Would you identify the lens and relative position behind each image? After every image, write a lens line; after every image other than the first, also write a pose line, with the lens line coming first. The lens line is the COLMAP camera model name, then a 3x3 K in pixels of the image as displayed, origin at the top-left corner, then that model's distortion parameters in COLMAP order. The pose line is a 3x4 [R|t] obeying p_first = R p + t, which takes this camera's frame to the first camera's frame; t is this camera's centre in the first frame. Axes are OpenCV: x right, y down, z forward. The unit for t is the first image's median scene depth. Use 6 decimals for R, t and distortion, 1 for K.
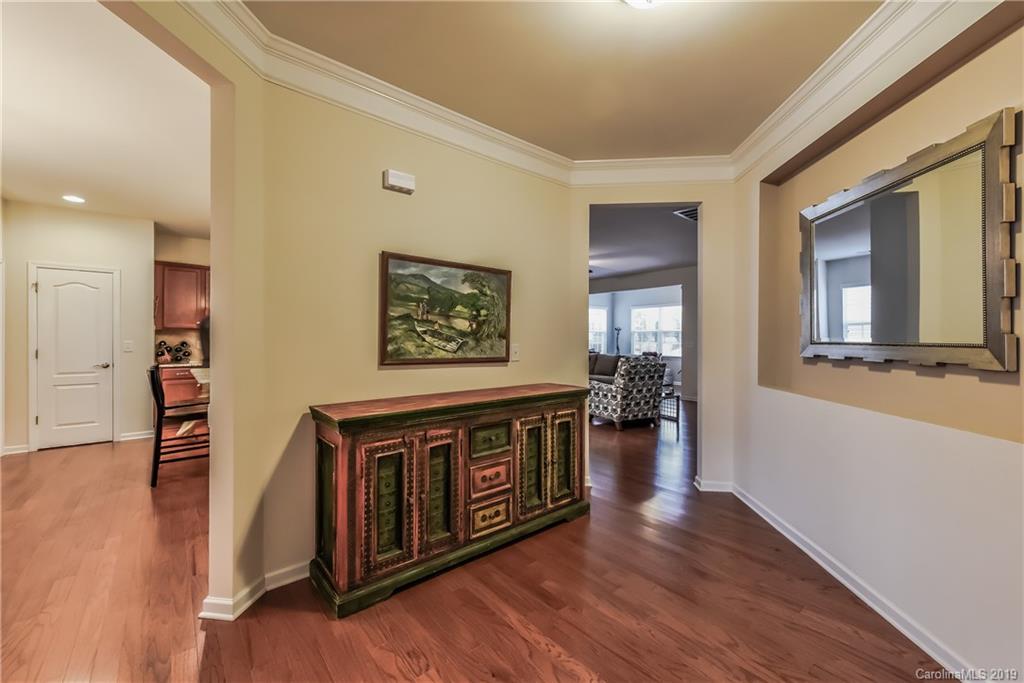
lens RADIAL K [[406.3, 0, 509.1], [0, 406.3, 341.6], [0, 0, 1]] dist [0.002508, 0.000116]
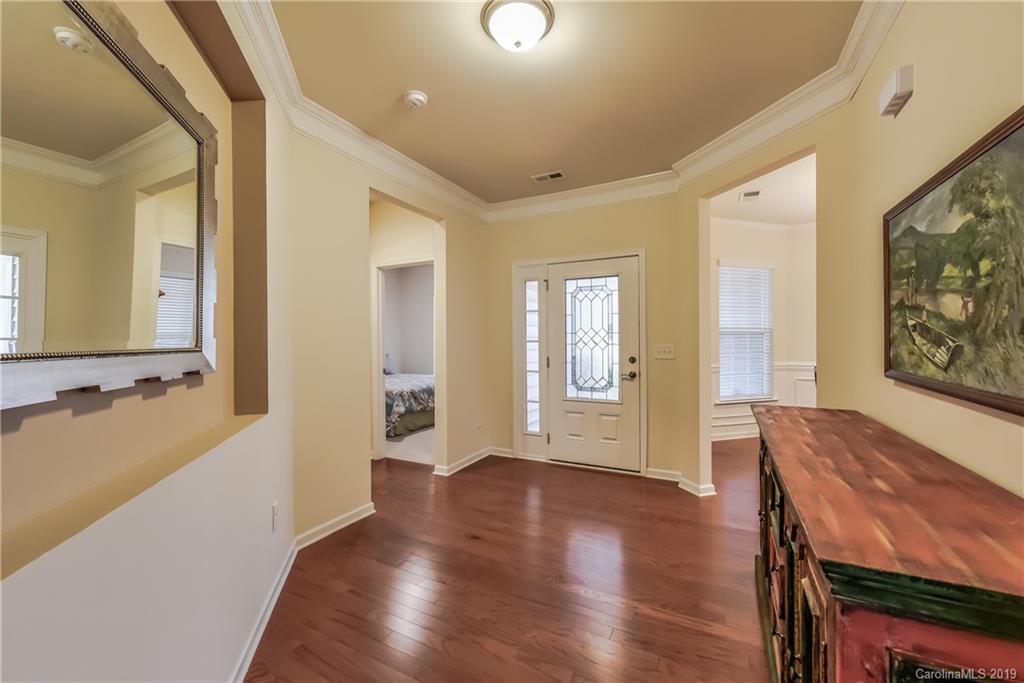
lens RADIAL K [[406.3, 0, 512.8], [0, 406.3, 339.7], [0, 0, 1]] dist [0.002508, 0.000116]
pose [[-0.924987, 0.001768, -0.379995, 0.479154], [0.000356, 0.999993, 0.003785, -0.008661], [0.379999, 0.003365, -0.924981, 1.223787]]
